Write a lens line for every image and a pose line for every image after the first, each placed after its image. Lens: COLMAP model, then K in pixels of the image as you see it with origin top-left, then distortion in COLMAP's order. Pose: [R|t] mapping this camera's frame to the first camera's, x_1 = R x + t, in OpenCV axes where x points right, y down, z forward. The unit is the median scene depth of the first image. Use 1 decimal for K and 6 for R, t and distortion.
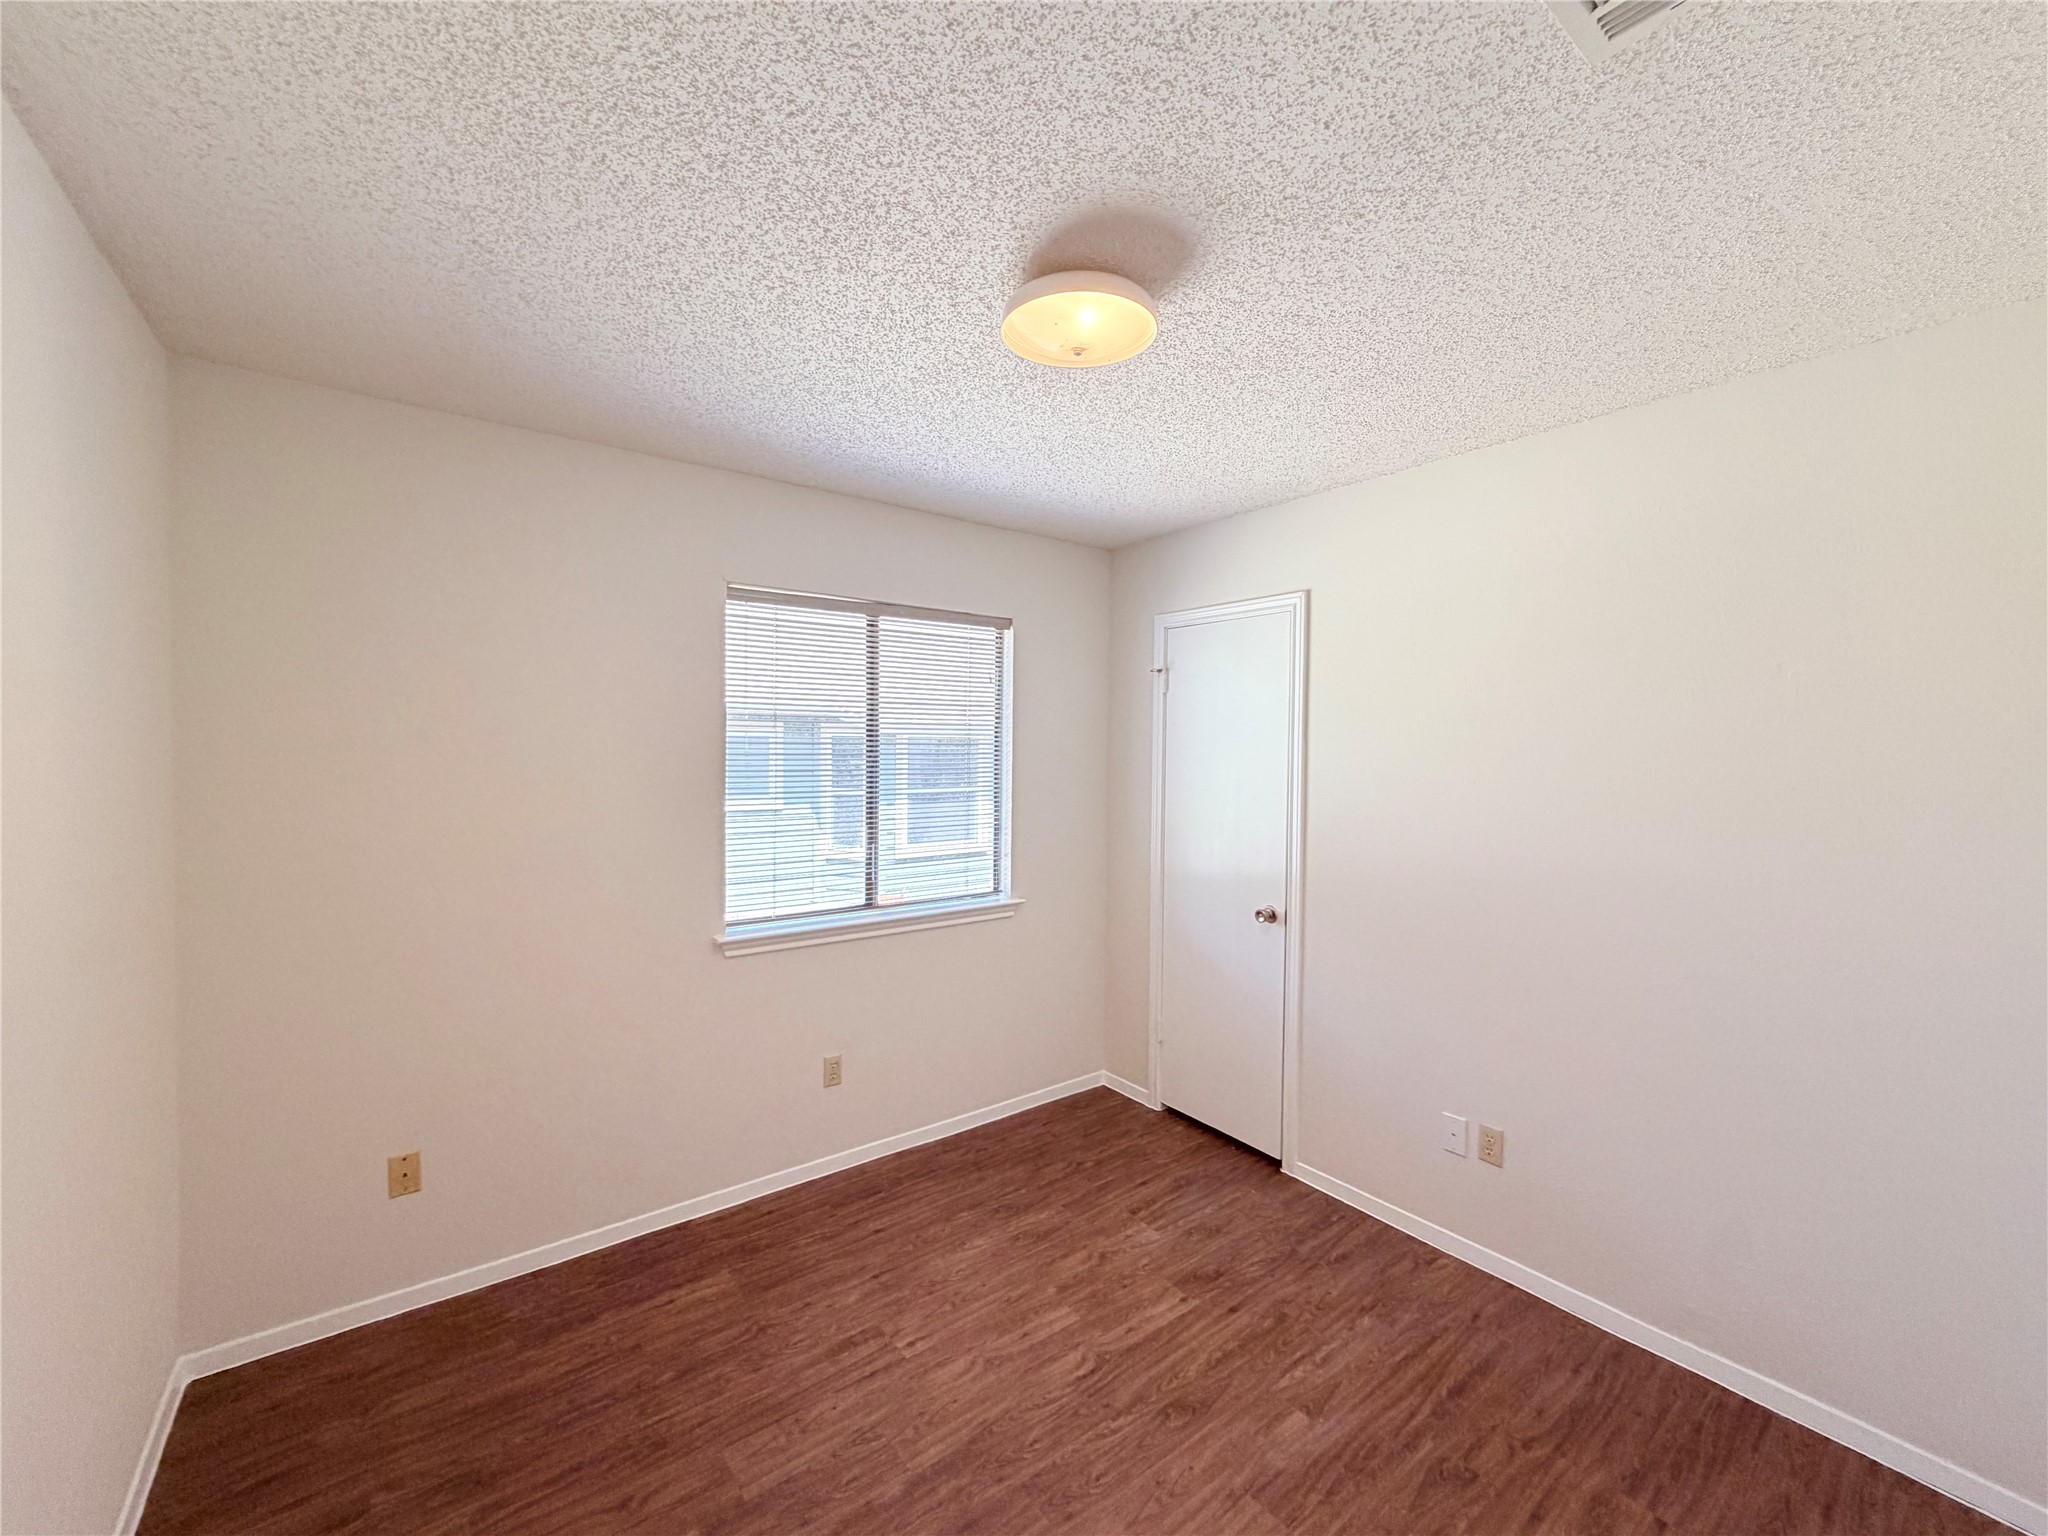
lens RADIAL K [[819.5, 0, 1017.6], [0, 819.5, 762.1], [0, 0, 1]] dist [0.000009, 0.000376]
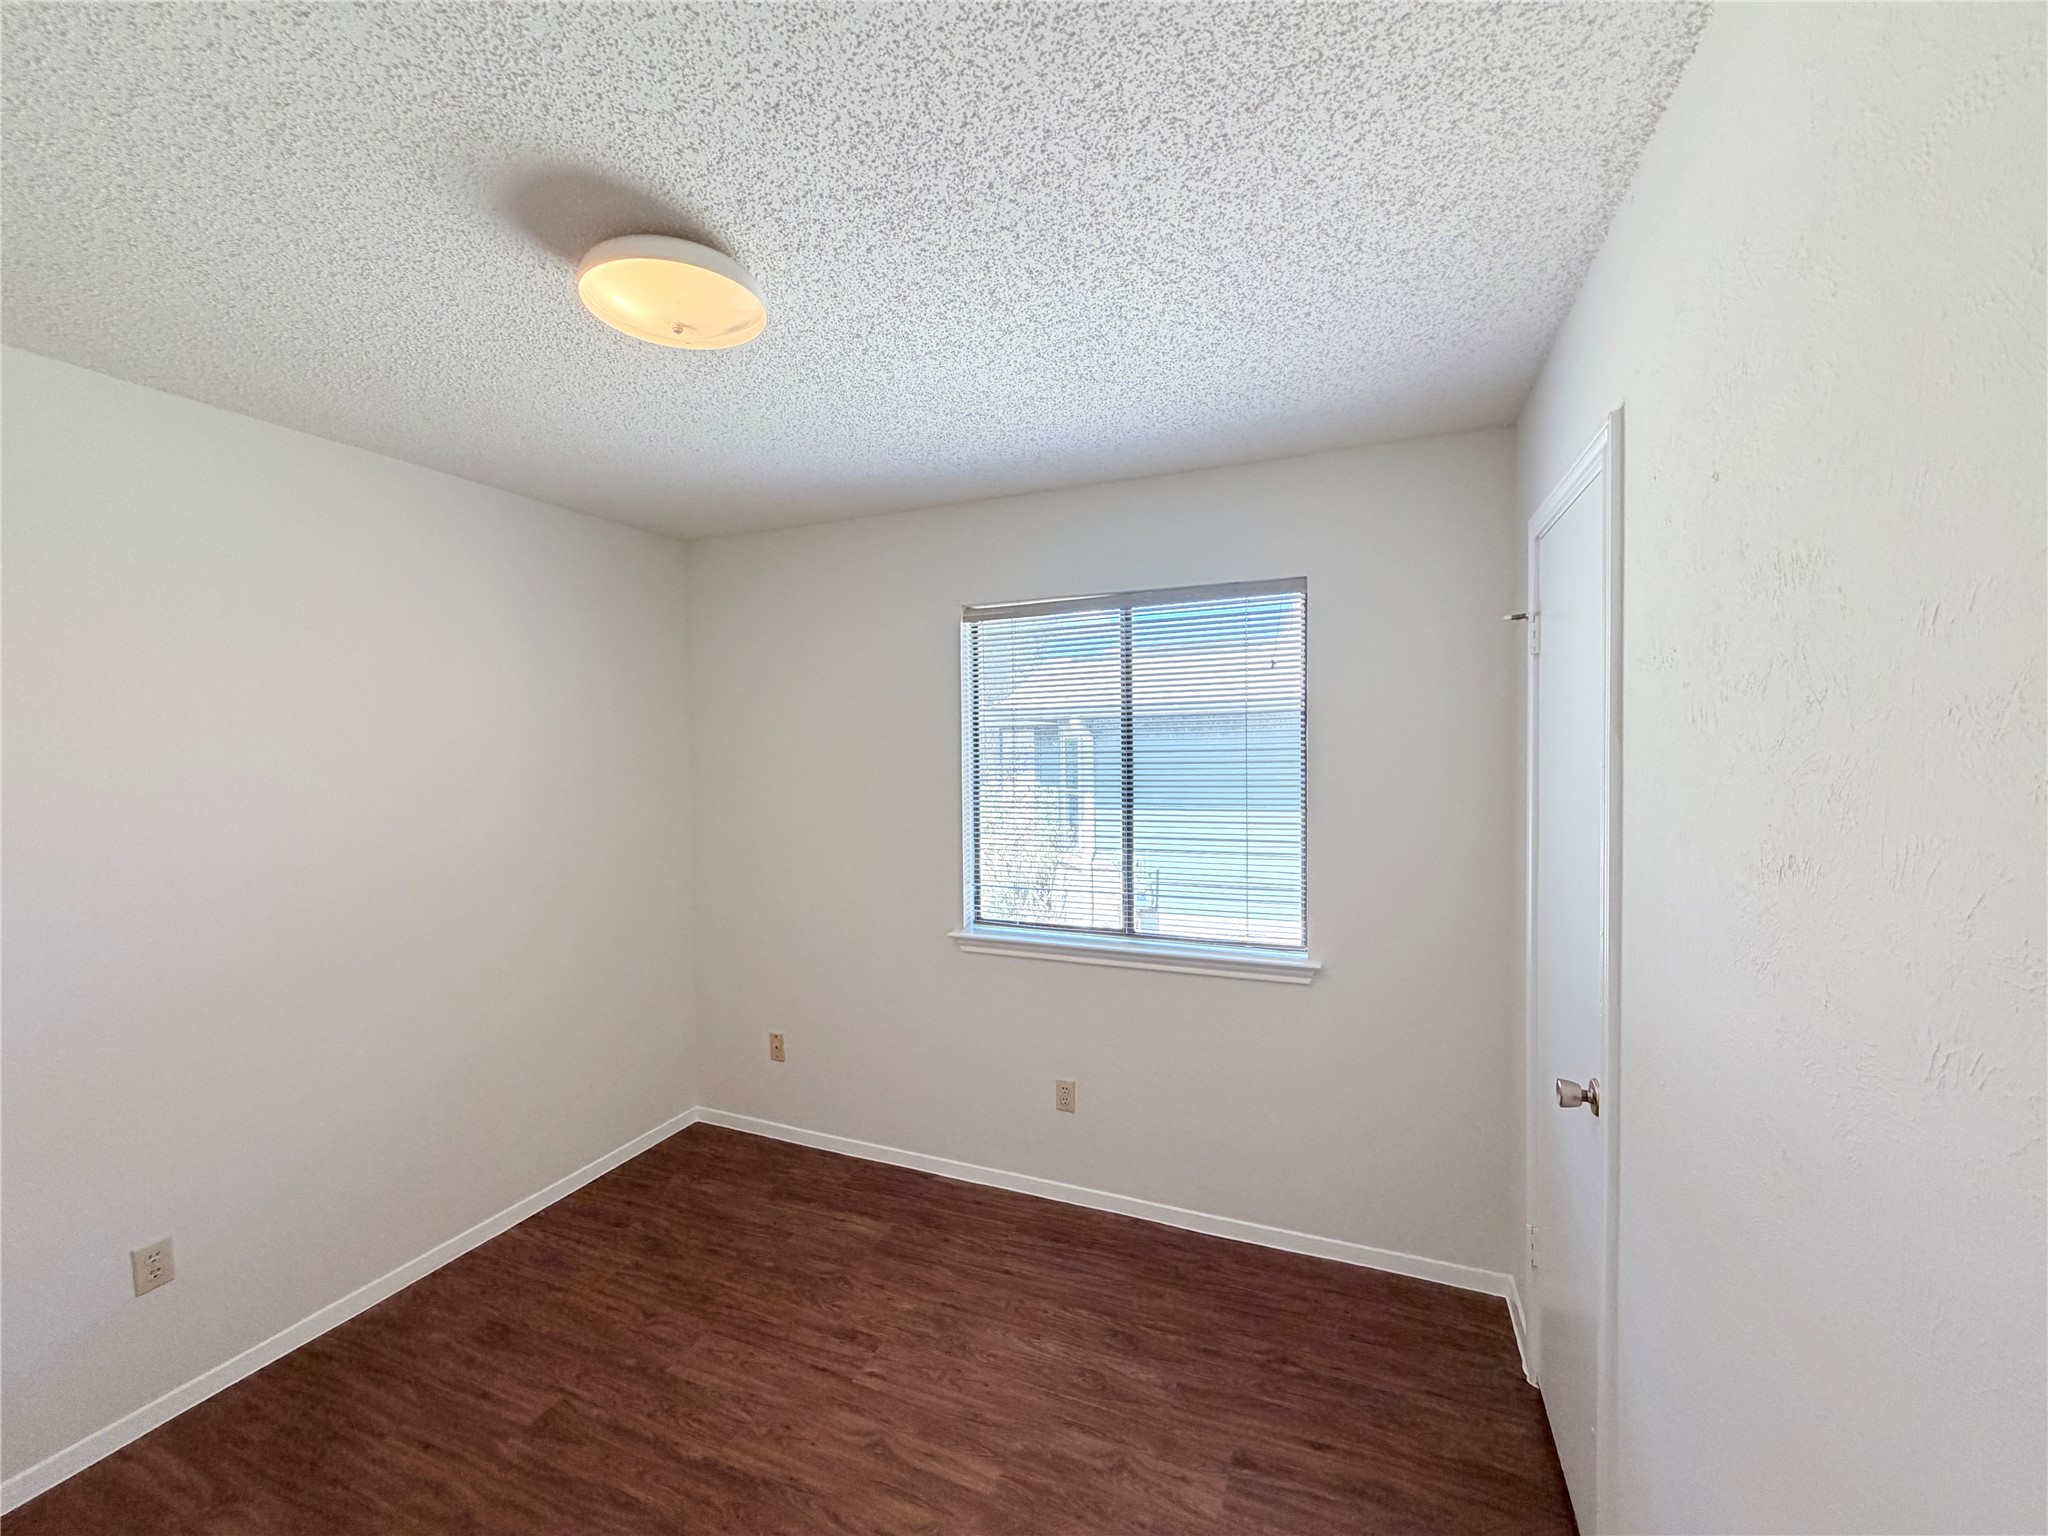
lens RADIAL K [[819.5, 0, 1017.6], [0, 819.5, 762.1], [0, 0, 1]] dist [0.000009, 0.000376]
pose [[0.502120, 0.003339, -0.864791, 0.647569], [0.004597, 0.999968, 0.006531, -0.020955], [0.864786, -0.007255, 0.502089, 0.538427]]
